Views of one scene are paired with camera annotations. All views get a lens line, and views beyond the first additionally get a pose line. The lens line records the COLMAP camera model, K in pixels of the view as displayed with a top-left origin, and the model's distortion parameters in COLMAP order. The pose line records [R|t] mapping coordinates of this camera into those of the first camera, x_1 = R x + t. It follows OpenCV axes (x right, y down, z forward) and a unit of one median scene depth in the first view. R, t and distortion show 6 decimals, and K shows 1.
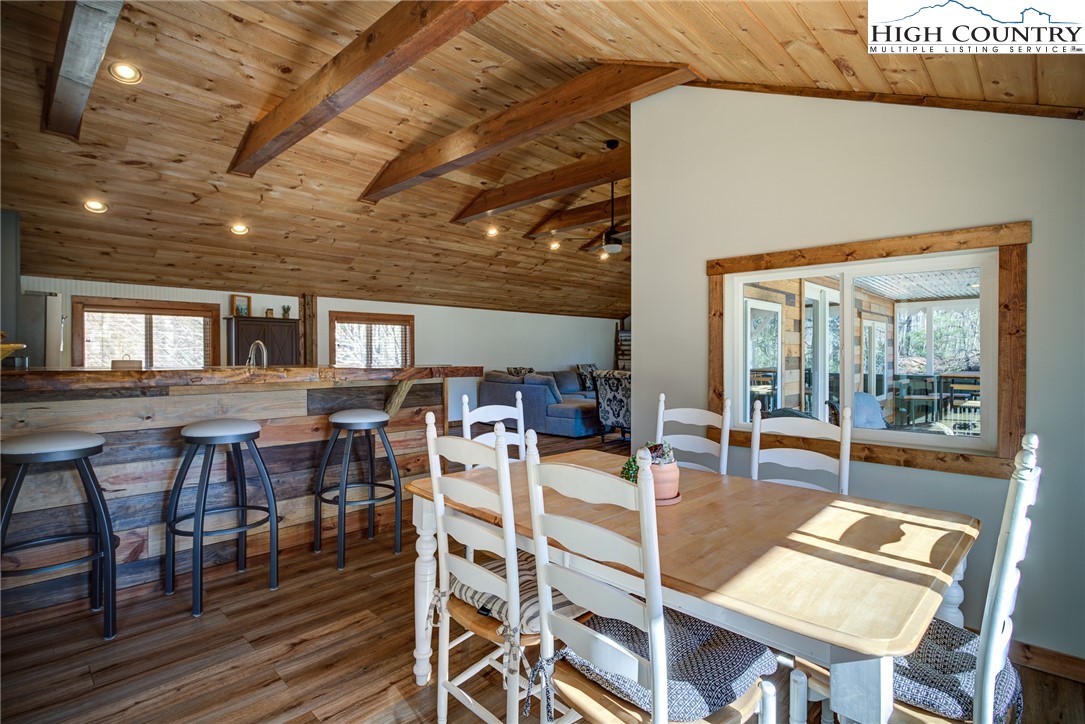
lens RADIAL K [[526.8, 0, 544.8], [0, 526.8, 354.1], [0, 0, 1]] dist [-0.017558, 0.004314]
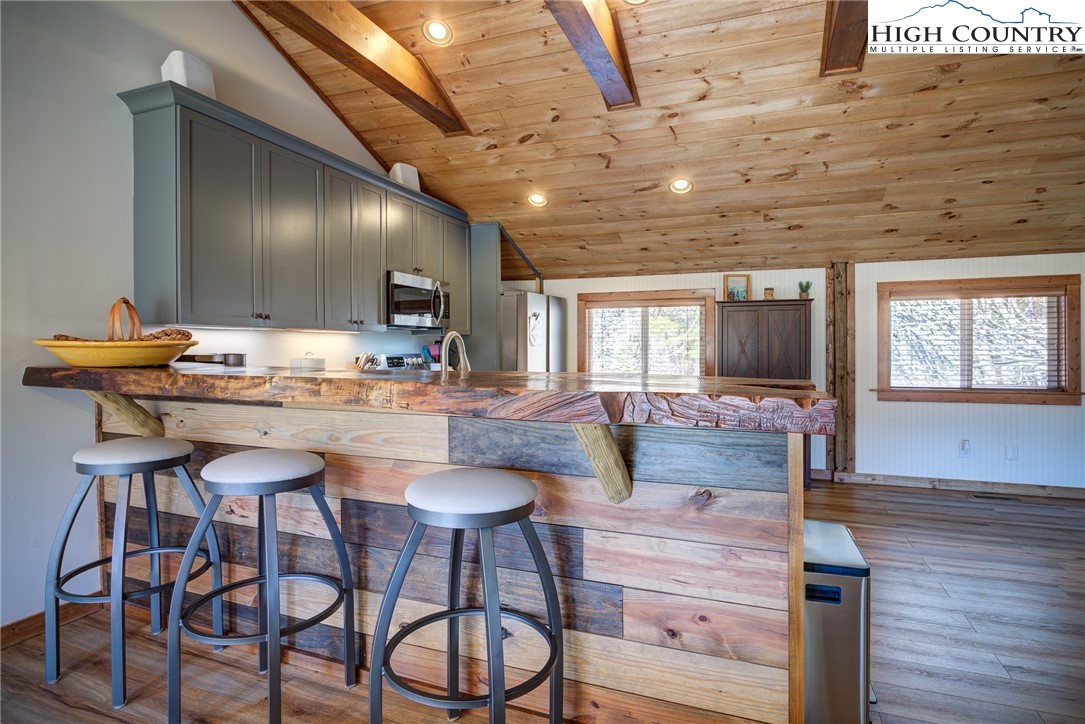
lens RADIAL K [[526.8, 0, 547.9], [0, 526.8, 354.2], [0, 0, 1]] dist [-0.017558, 0.004314]
pose [[0.367492, 0.009833, -0.929975, 0.050442], [0.001307, 0.999938, 0.011089, -0.001850], [0.930026, -0.005291, 0.367456, 0.453418]]
